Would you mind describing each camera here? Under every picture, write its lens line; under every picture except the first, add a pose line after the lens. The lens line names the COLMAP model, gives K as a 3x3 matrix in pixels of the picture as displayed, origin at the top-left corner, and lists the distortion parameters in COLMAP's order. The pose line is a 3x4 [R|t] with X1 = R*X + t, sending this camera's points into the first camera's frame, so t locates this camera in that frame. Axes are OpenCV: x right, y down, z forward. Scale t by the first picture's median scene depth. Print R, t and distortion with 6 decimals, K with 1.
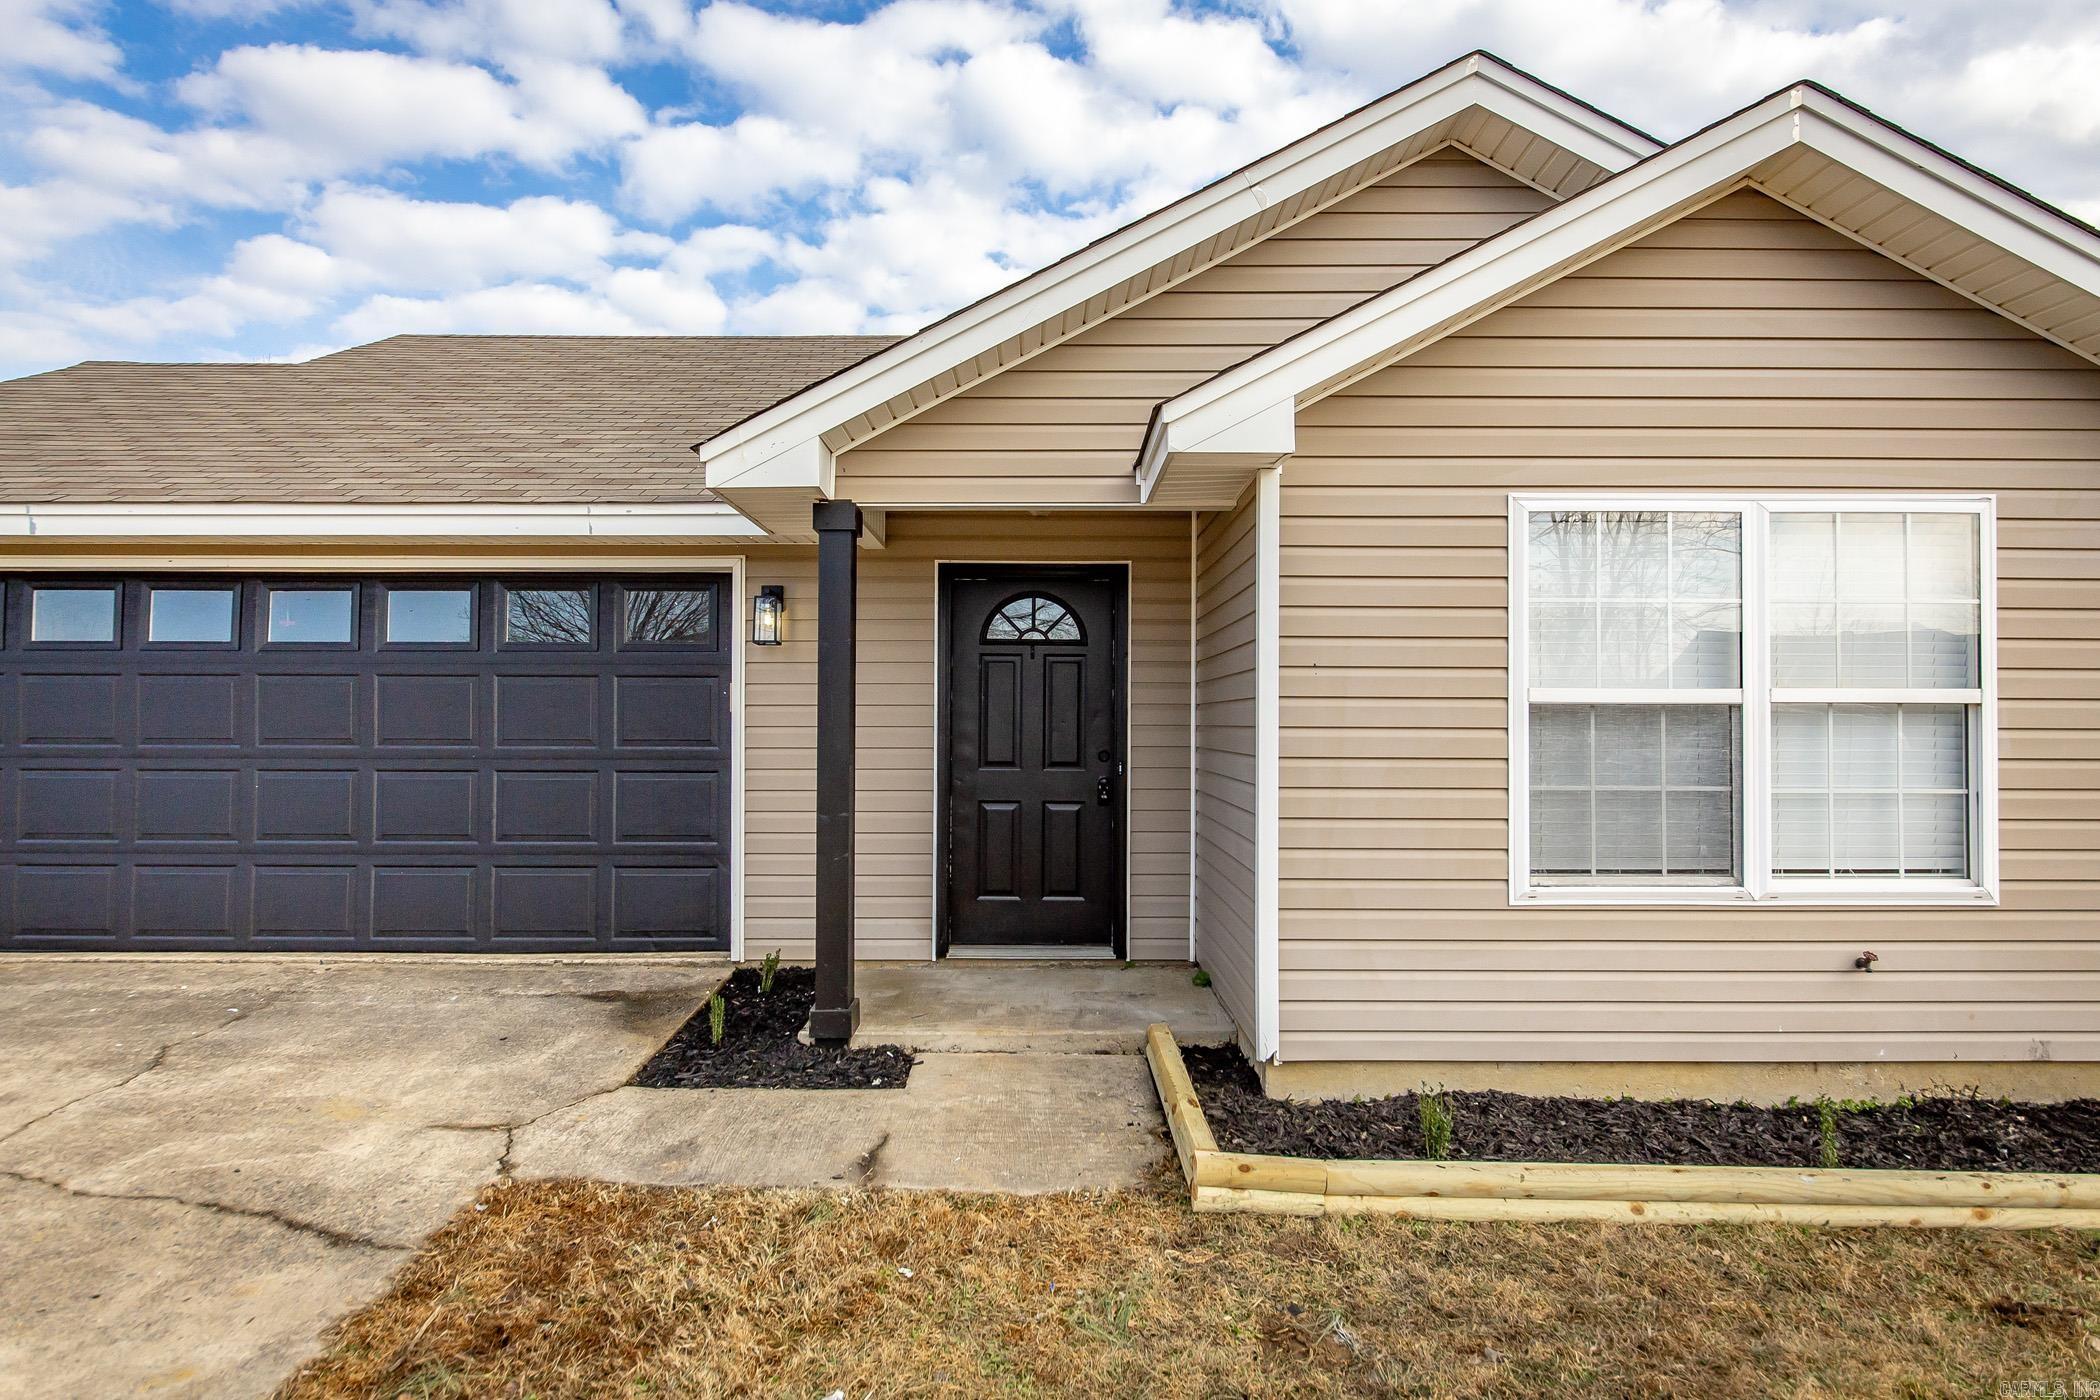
lens RADIAL K [[1123.7, 0, 1050.0], [0, 1123.7, 700.0], [0, 0, 1]] dist [-0.000150, -0.000159]
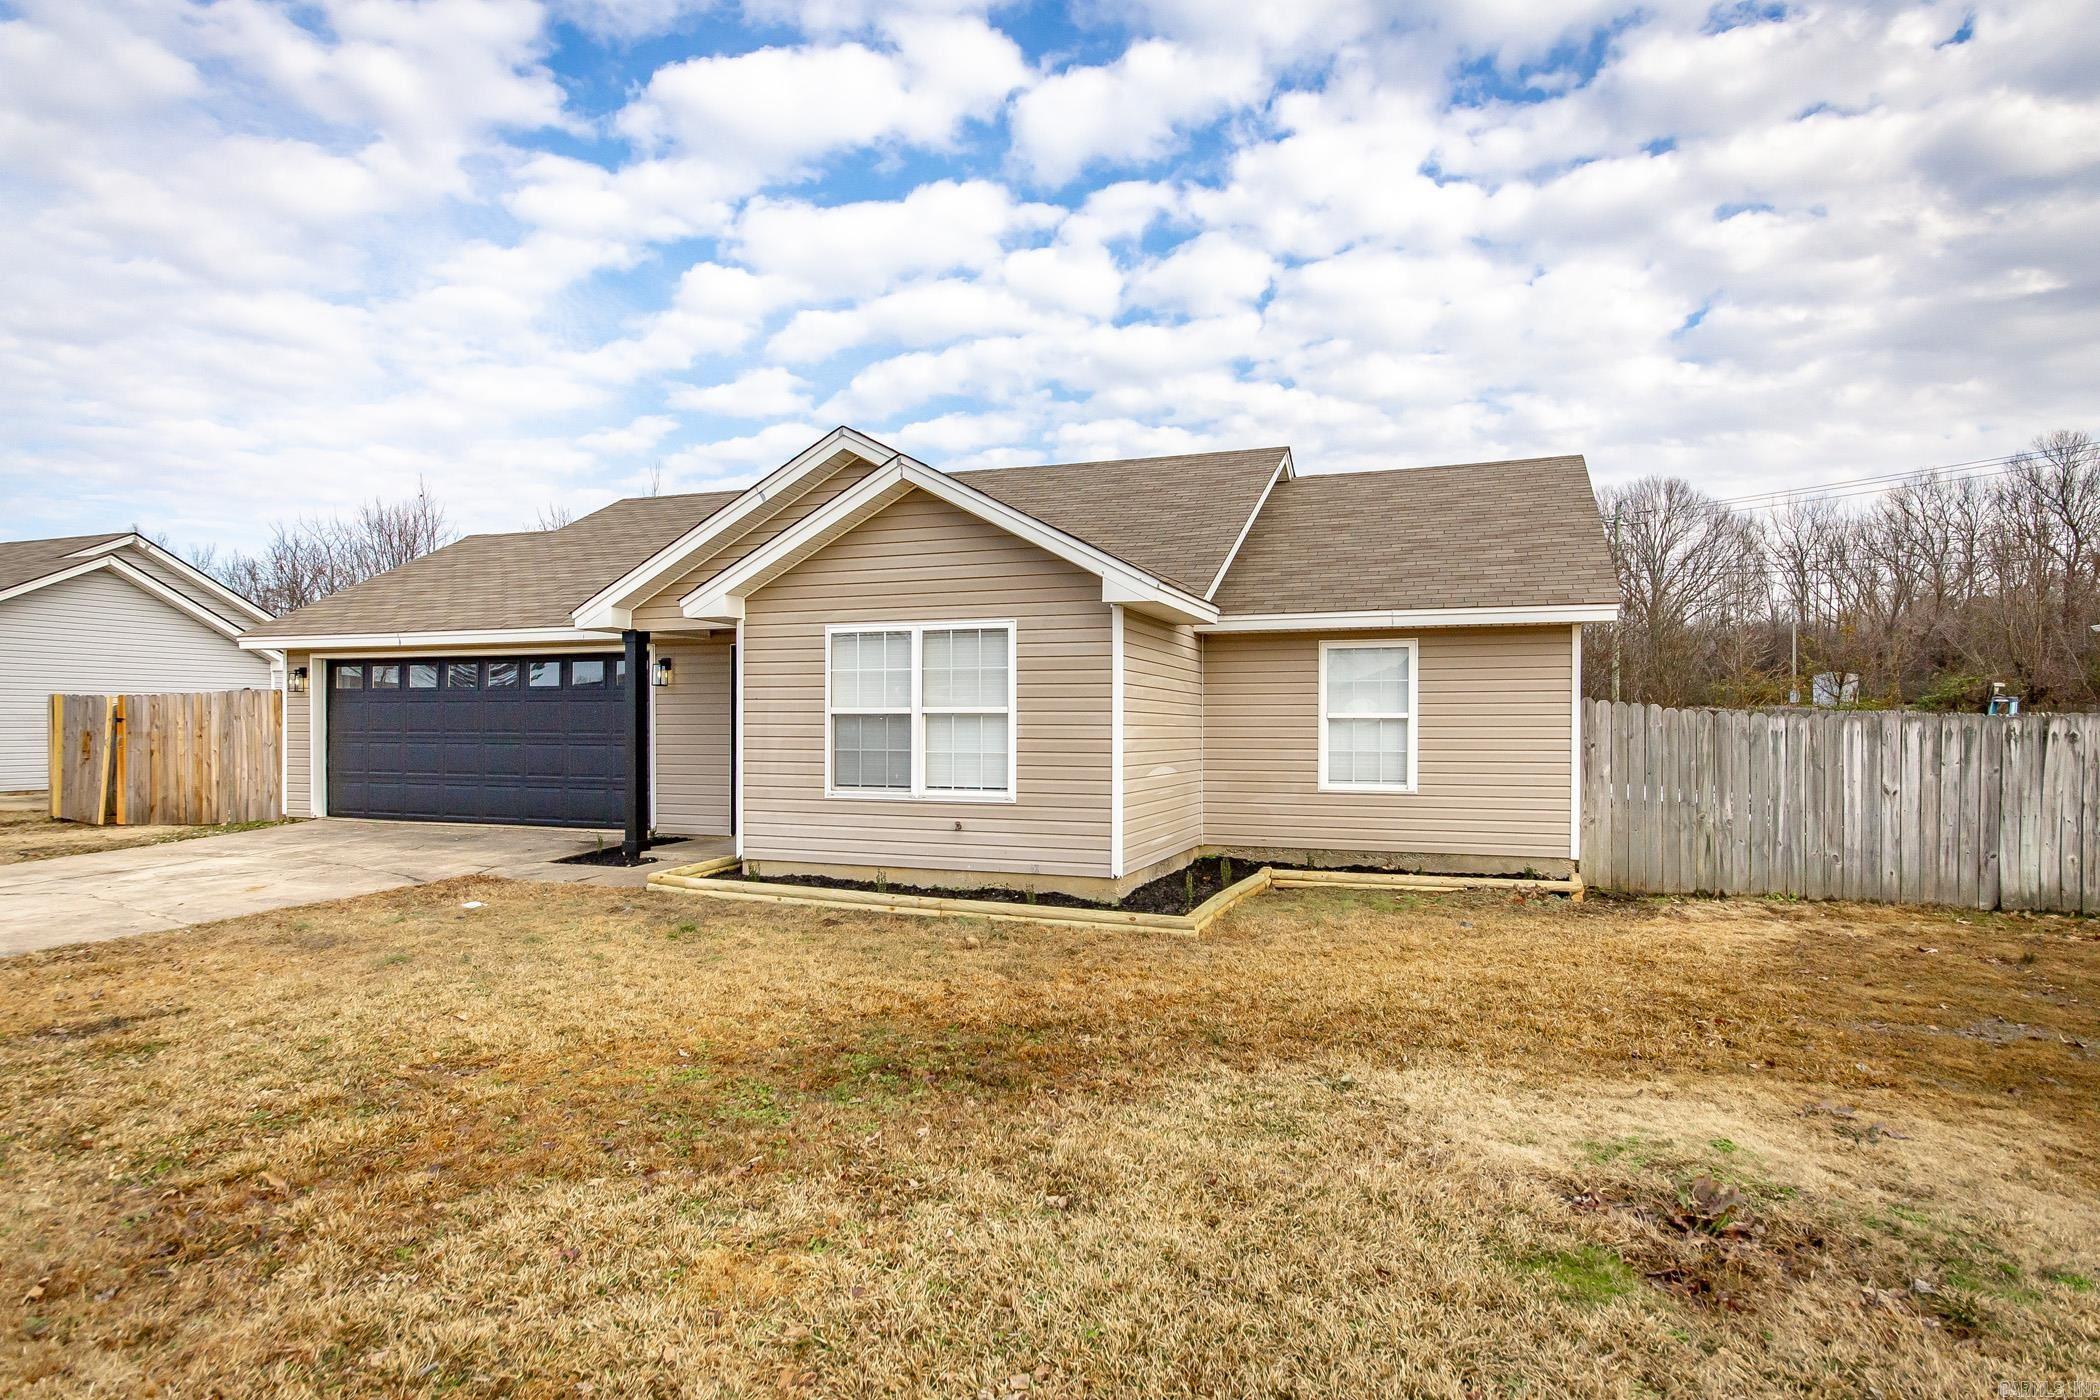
lens RADIAL K [[1123.7, 0, 1050.0], [0, 1123.7, 700.0], [0, 0, 1]] dist [-0.000150, -0.000159]
pose [[0.939533, -0.007466, -0.342376, 1.472138], [0.006452, 0.999971, -0.004102, -0.011256], [0.342397, 0.001645, 0.939554, -0.950058]]
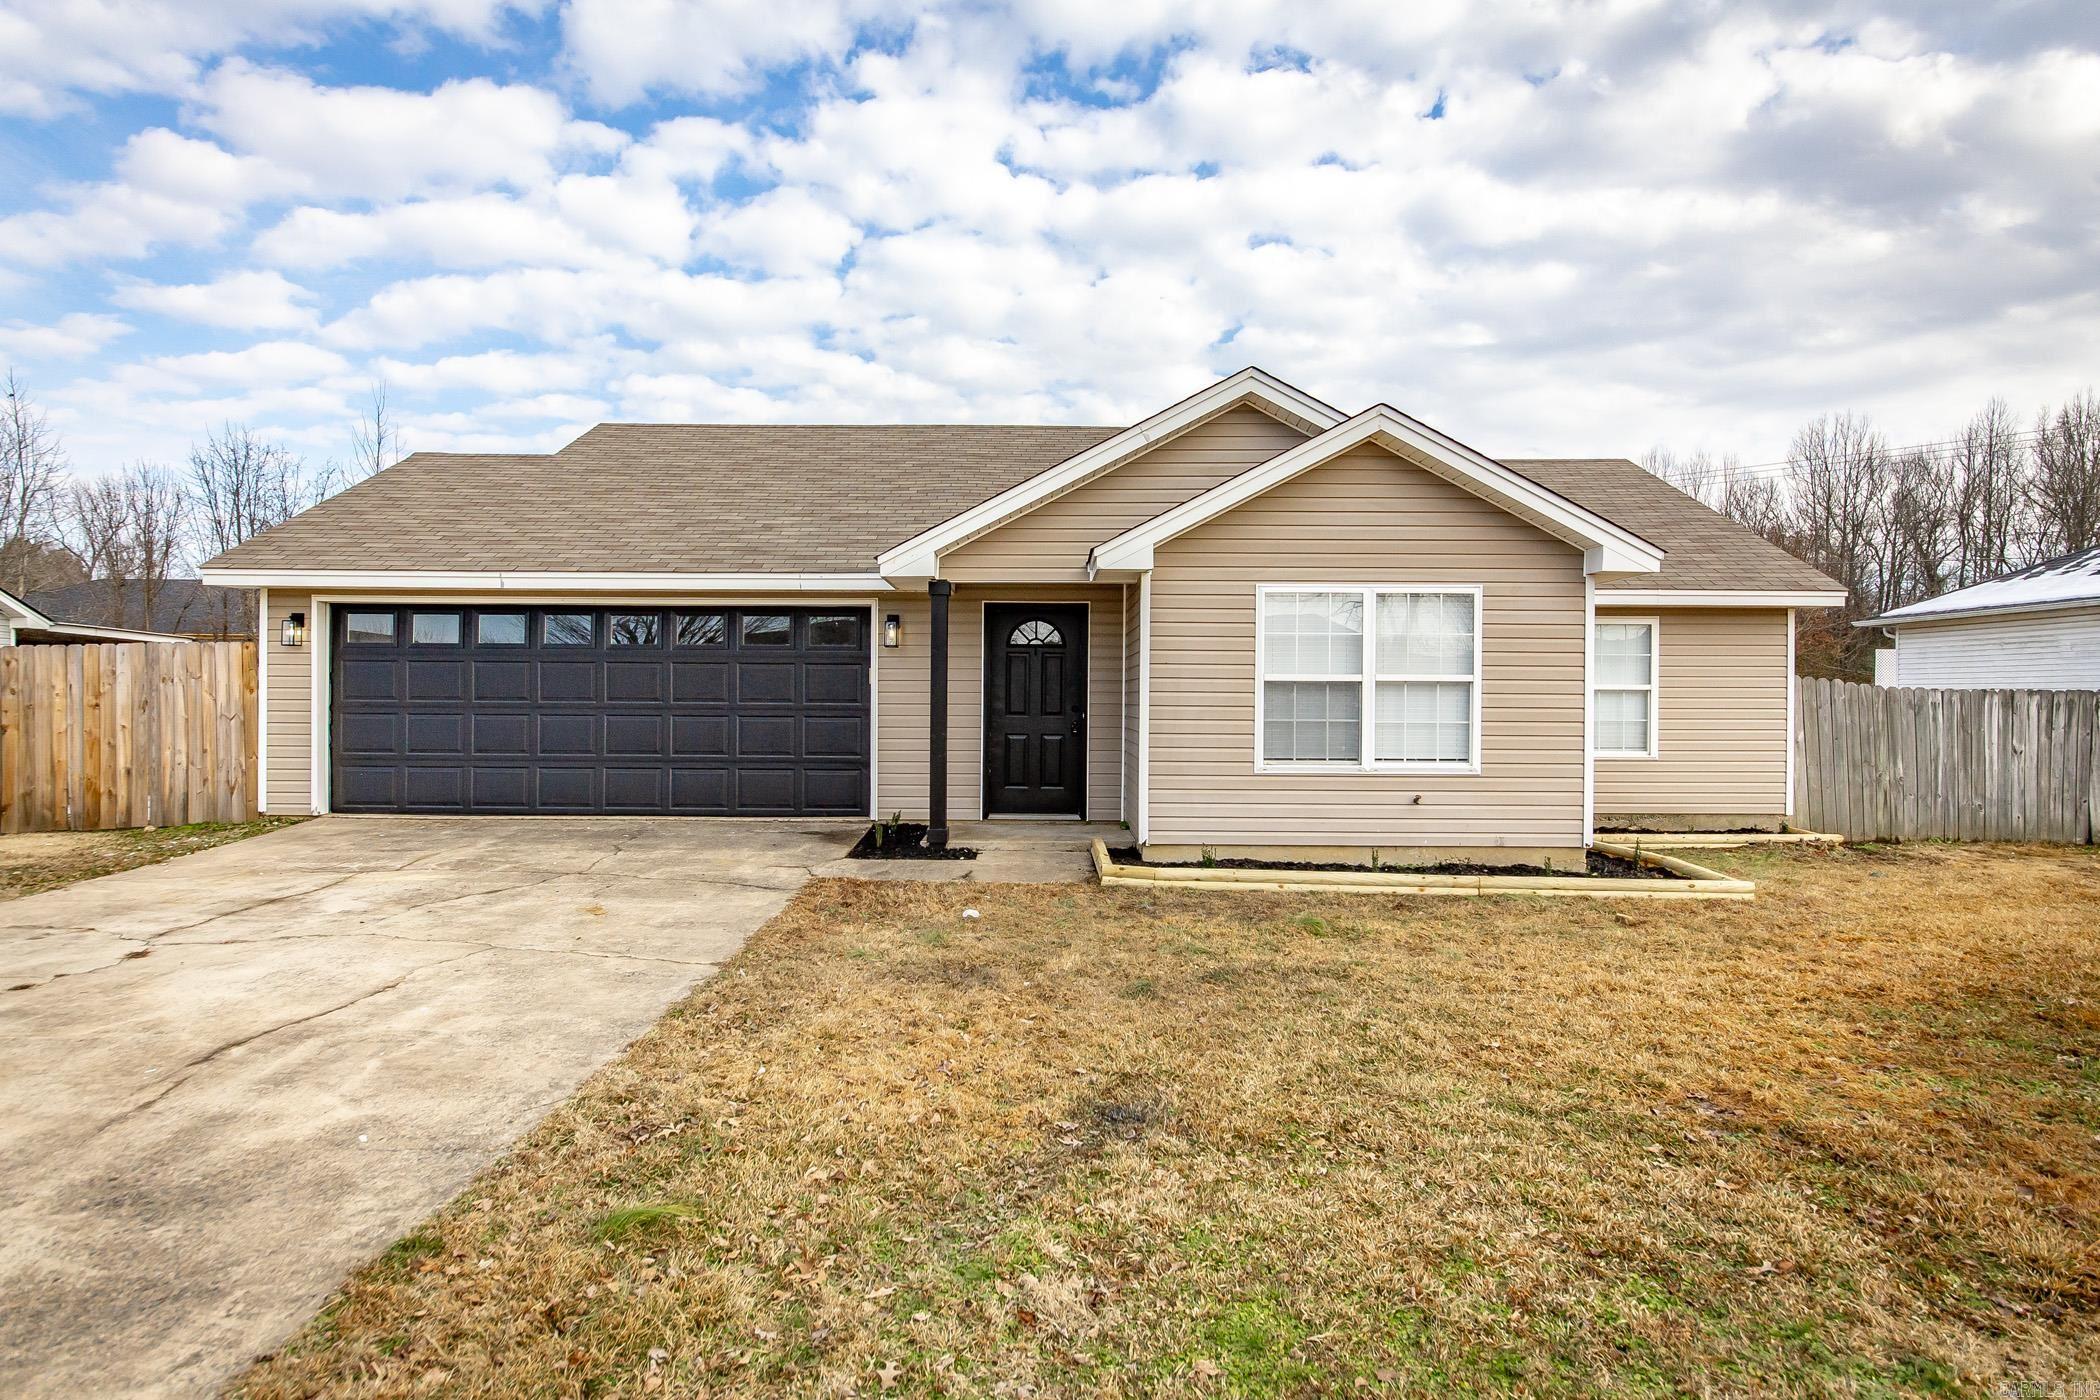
lens RADIAL K [[1114.4, 0, 1043.6], [0, 1114.4, 687.2], [0, 0, 1]] dist [0.002328, 0.000116]
pose [[0.999971, 0.003875, -0.006562, 0.011648], [-0.003808, 0.999941, 0.010211, -0.004485], [0.006601, -0.010186, 0.999926, -1.020594]]
